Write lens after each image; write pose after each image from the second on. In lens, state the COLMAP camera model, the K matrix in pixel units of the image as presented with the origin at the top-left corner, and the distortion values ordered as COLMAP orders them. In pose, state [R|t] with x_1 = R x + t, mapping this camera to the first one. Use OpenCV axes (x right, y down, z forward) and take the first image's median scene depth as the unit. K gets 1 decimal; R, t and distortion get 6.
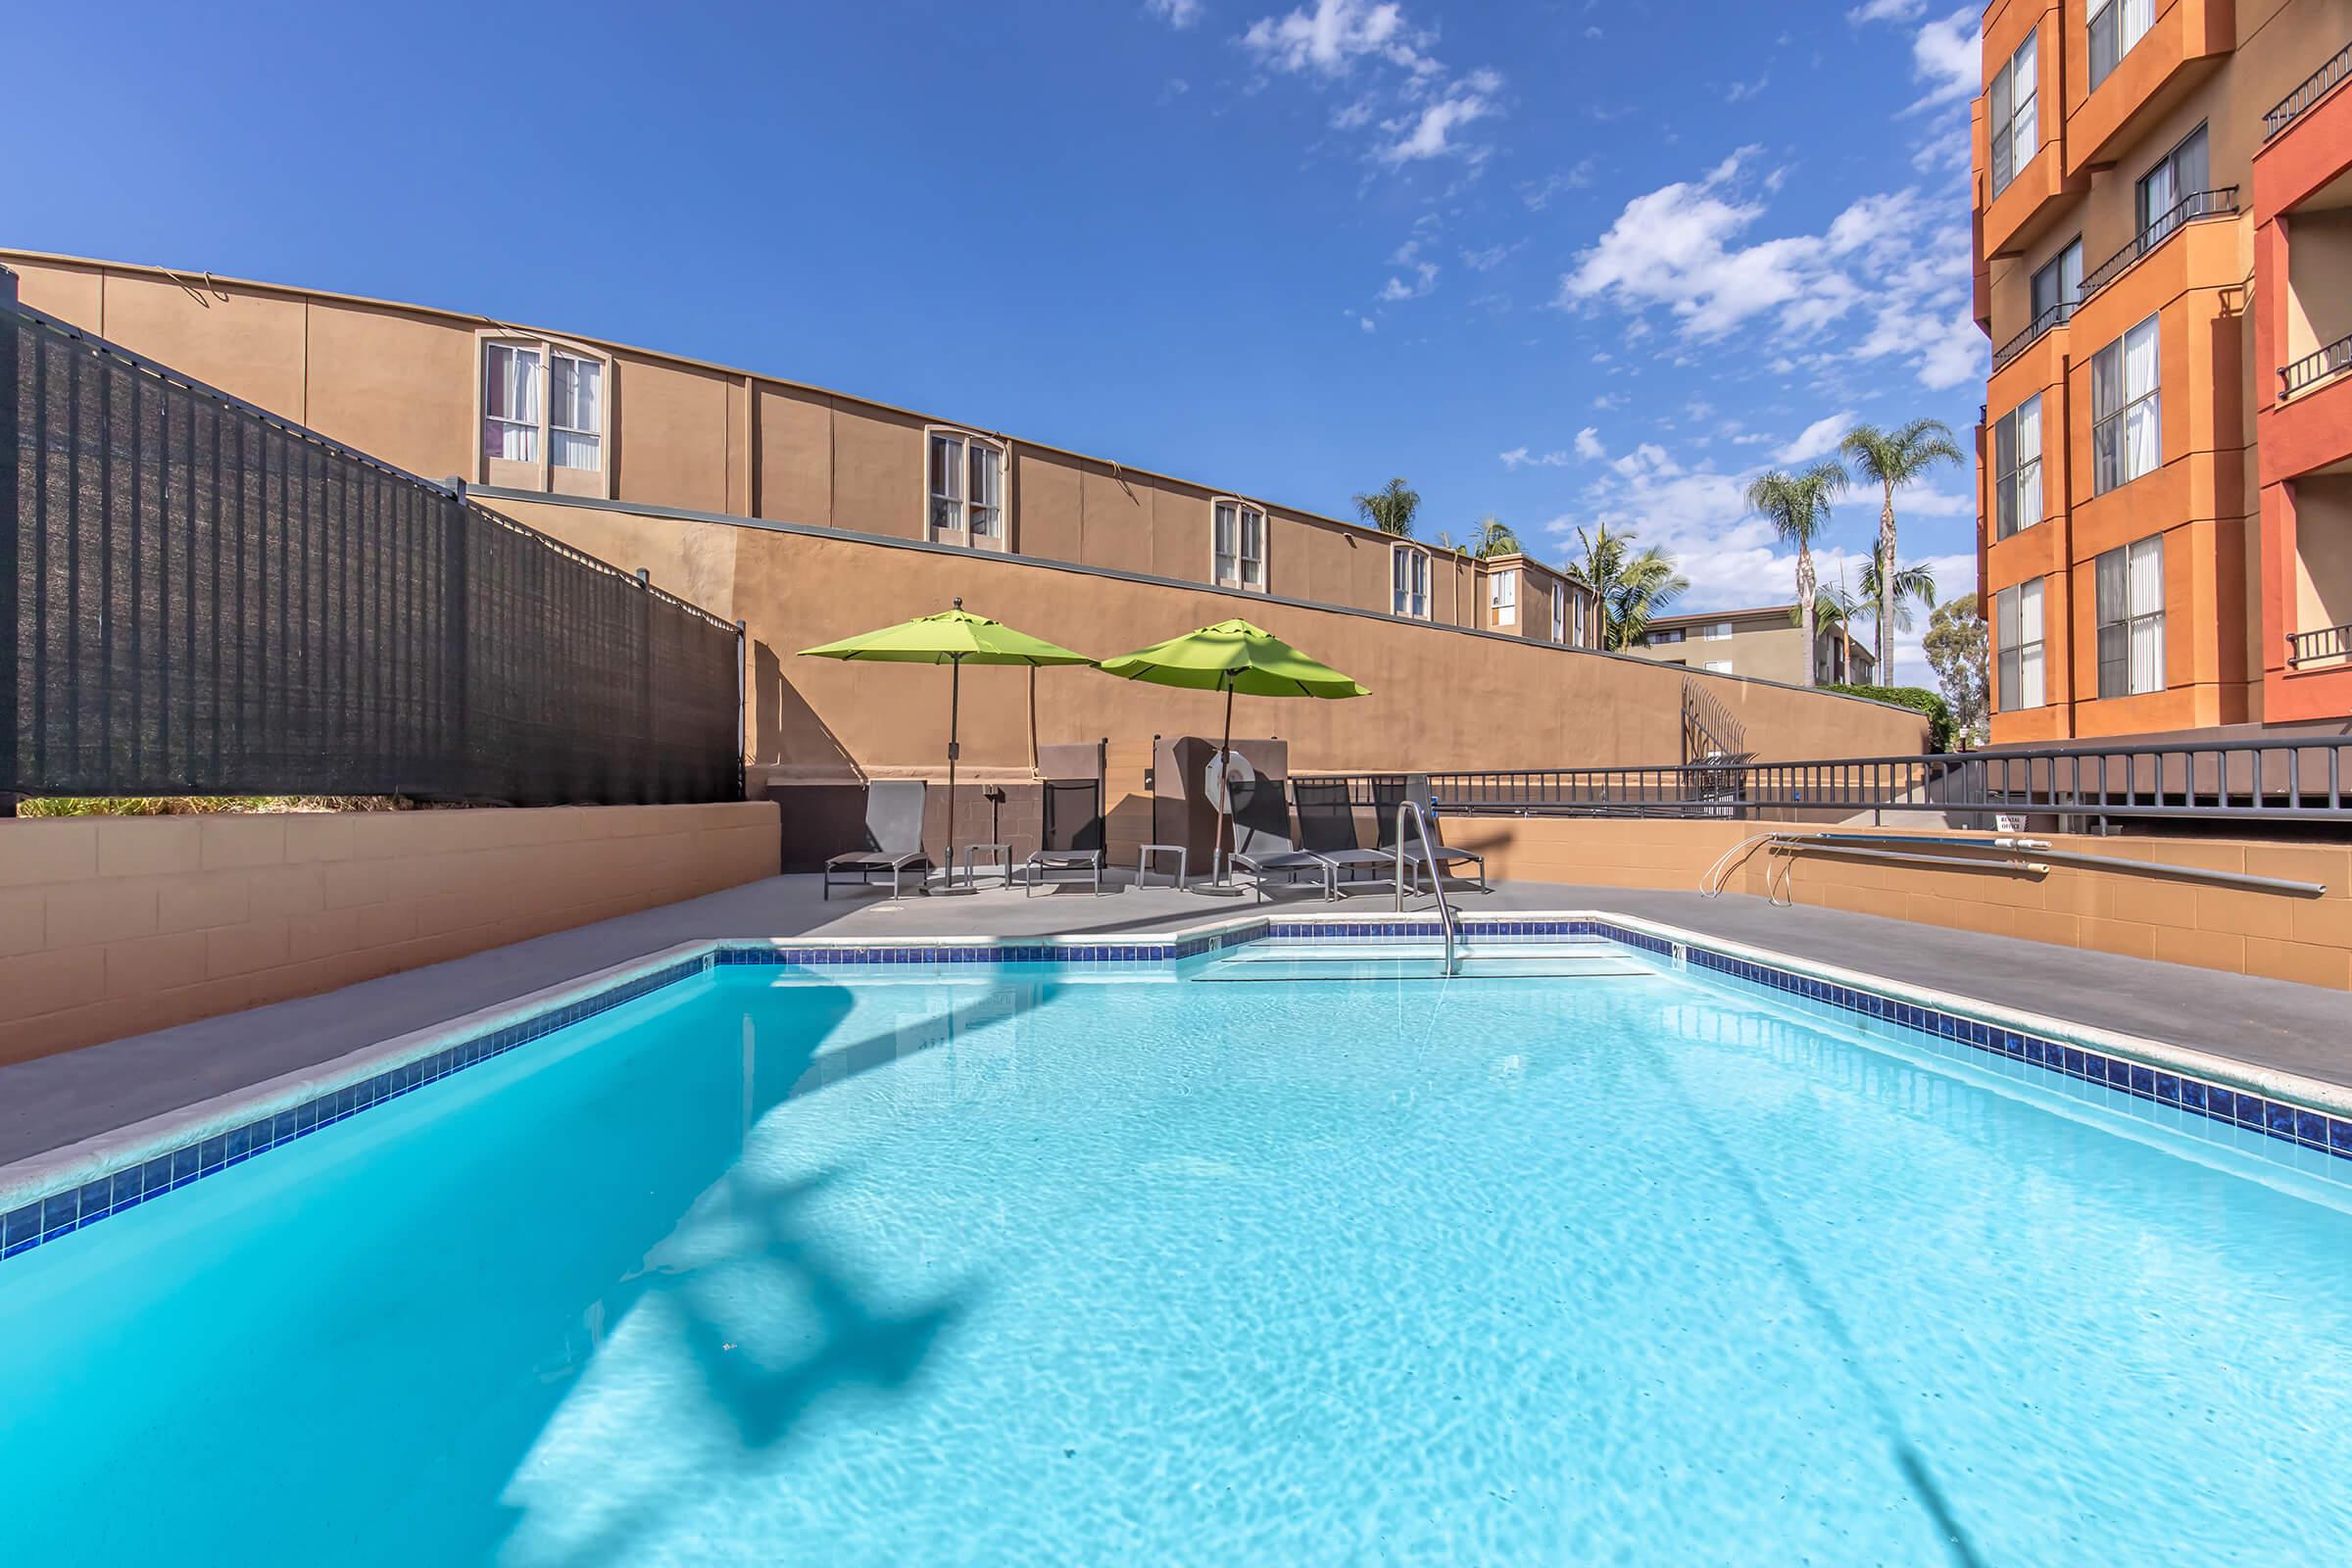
lens RADIAL K [[1058.5, 0, 1146.1], [0, 1058.5, 787.0], [0, 0, 1]] dist [0.006723, -0.001254]
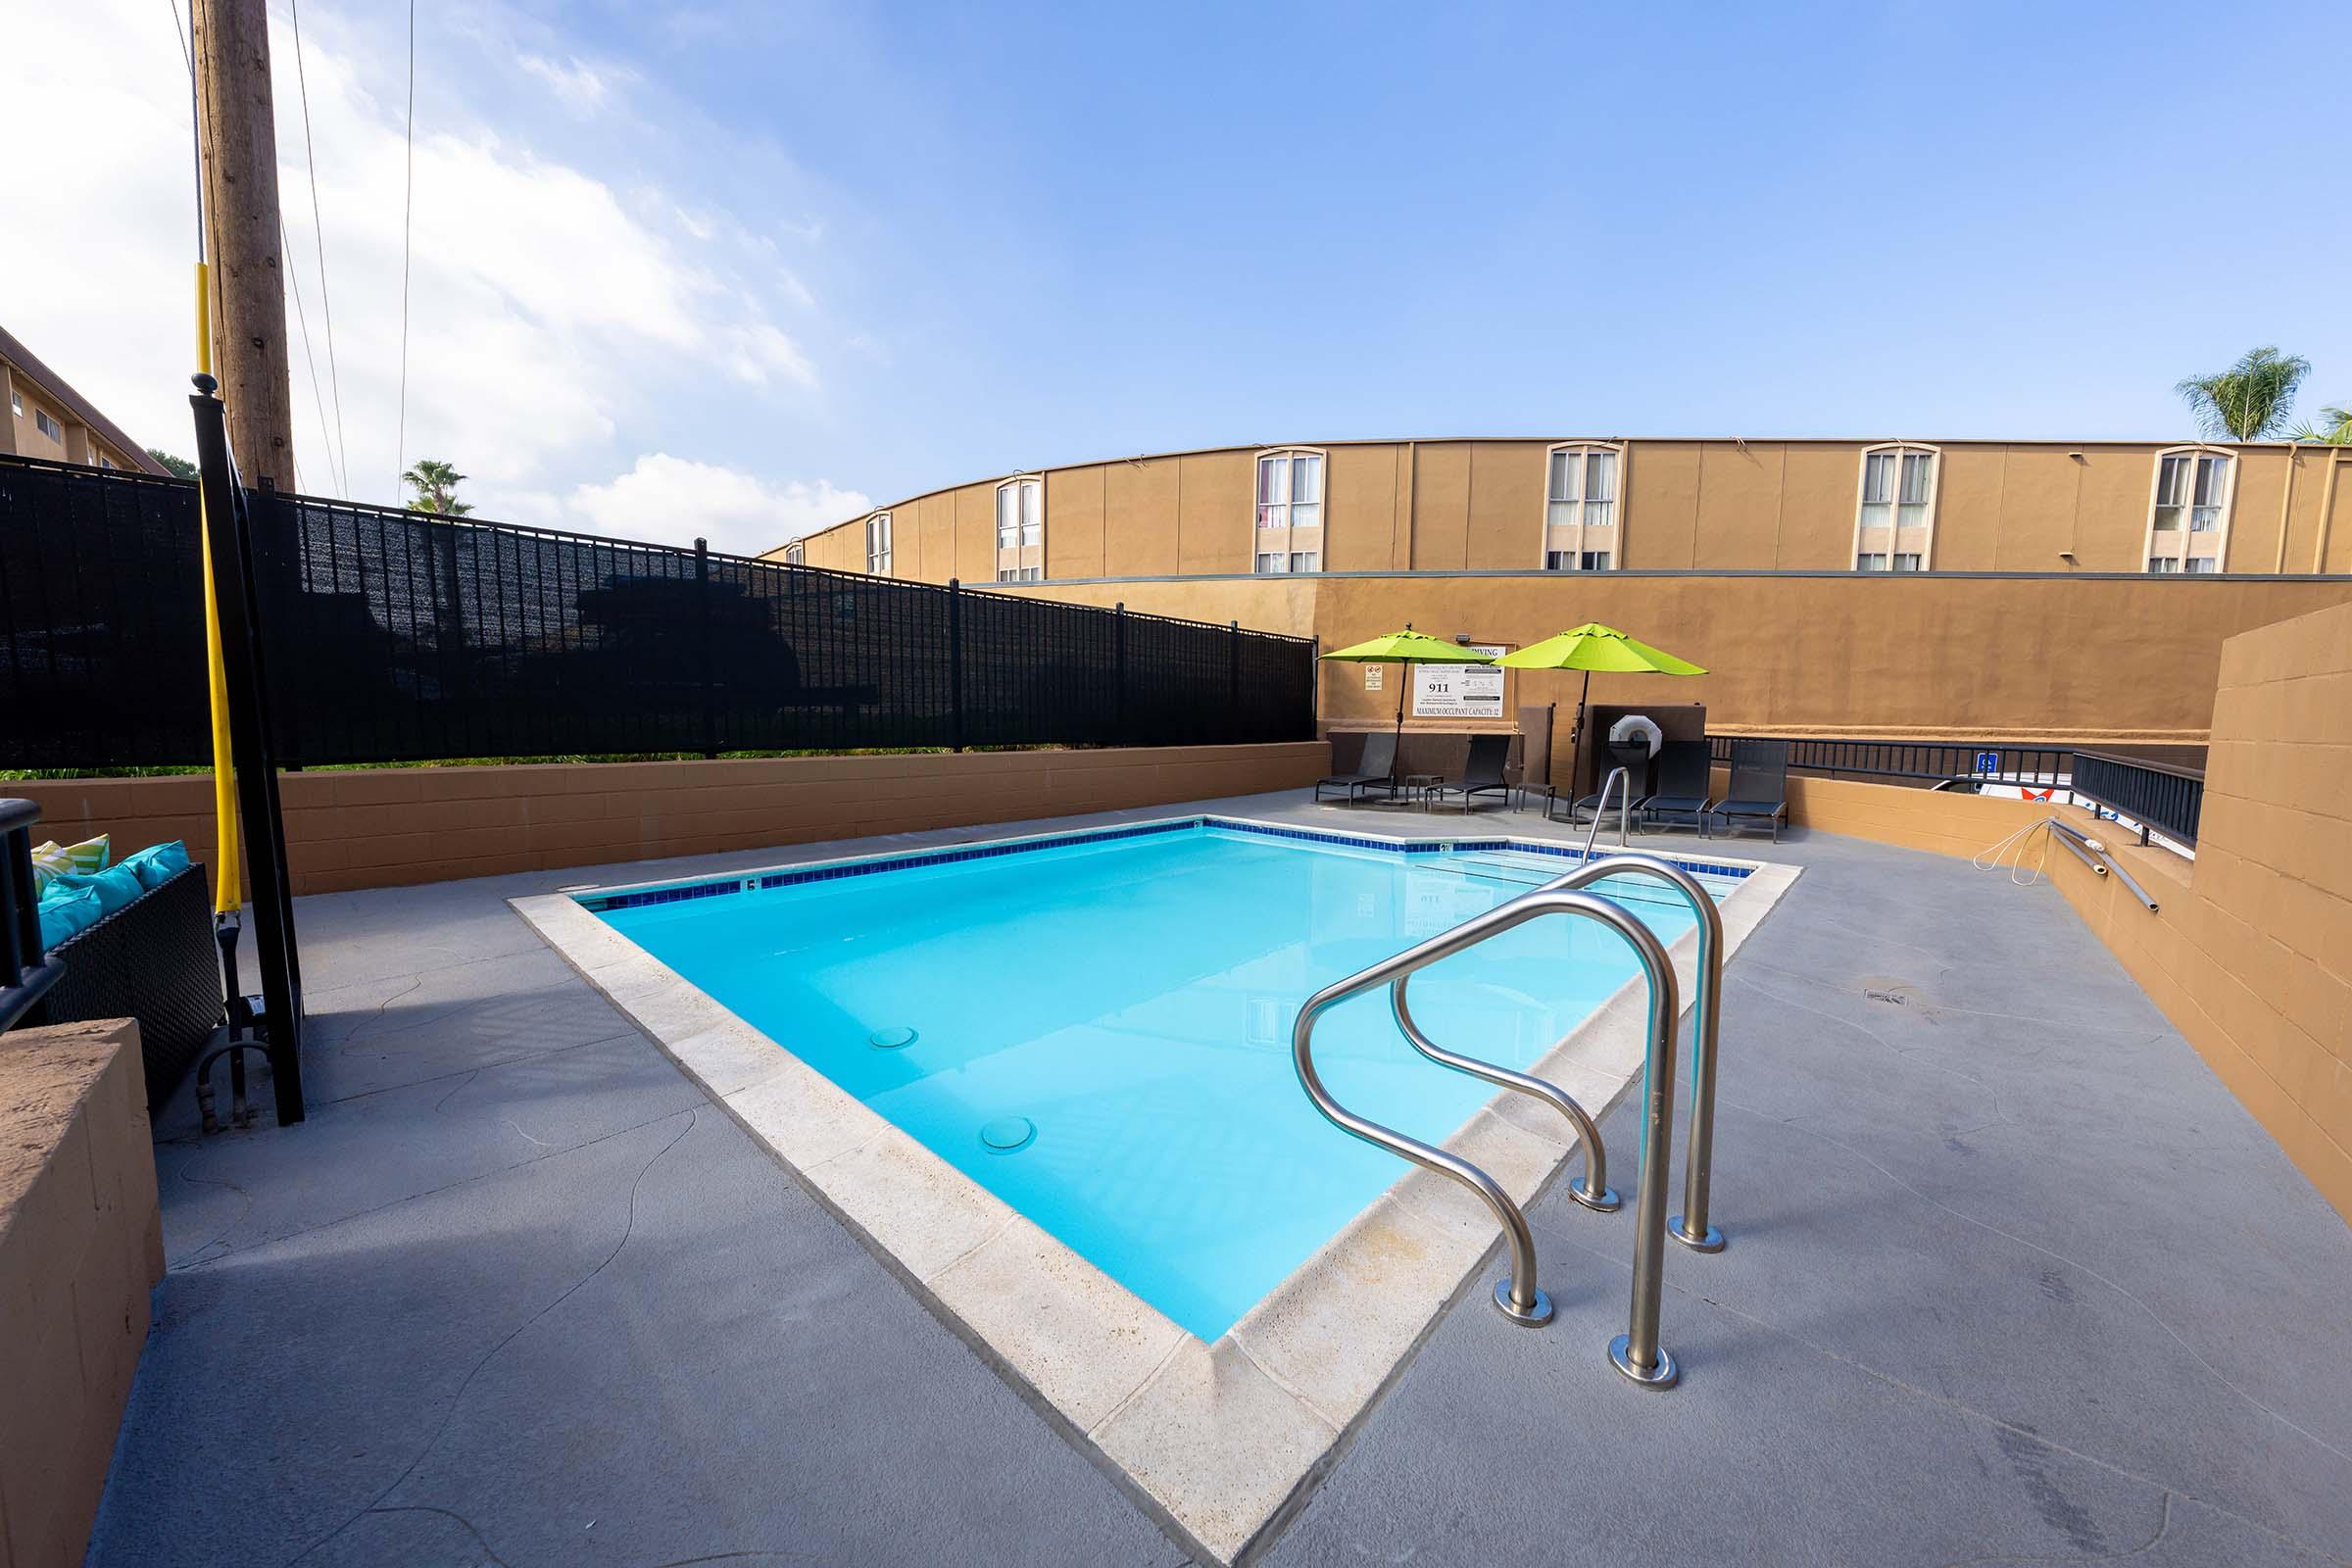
lens RADIAL K [[809.1, 0, 1182.0], [0, 809.1, 786.6], [0, 0, 1]] dist [-0.005295, -0.000005]
pose [[0.735022, 0.076450, -0.673719, 0.213706], [-0.013796, 0.995104, 0.097869, -0.022695], [0.677902, -0.062641, 0.732478, -0.070020]]
